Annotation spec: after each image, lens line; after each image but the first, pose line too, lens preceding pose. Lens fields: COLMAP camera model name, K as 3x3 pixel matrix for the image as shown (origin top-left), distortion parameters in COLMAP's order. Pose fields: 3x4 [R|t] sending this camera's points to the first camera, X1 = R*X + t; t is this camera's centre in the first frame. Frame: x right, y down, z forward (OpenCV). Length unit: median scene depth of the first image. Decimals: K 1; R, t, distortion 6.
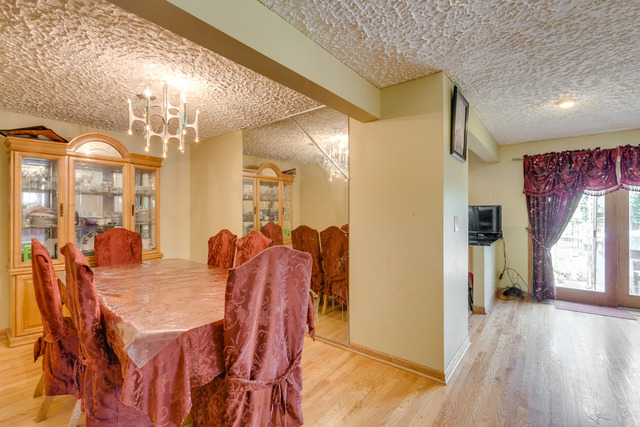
lens RADIAL K [[312.1, 0, 317.8], [0, 312.1, 214.1], [0, 0, 1]] dist [0.004022, 0.003042]
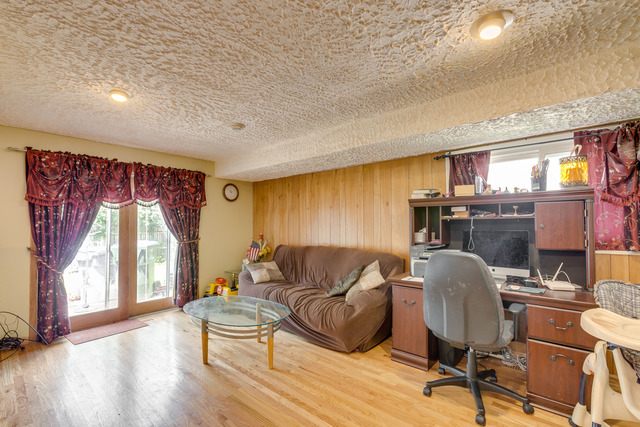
lens RADIAL K [[296.1, 0, 327.9], [0, 296.1, 221.0], [0, 0, 1]] dist [0.002219, 0.004827]
pose [[0.078243, 0.012217, 0.996859, 0.037429], [0.007973, 0.999885, -0.012880, -0.004380], [-0.996902, 0.008956, 0.078137, 0.273326]]
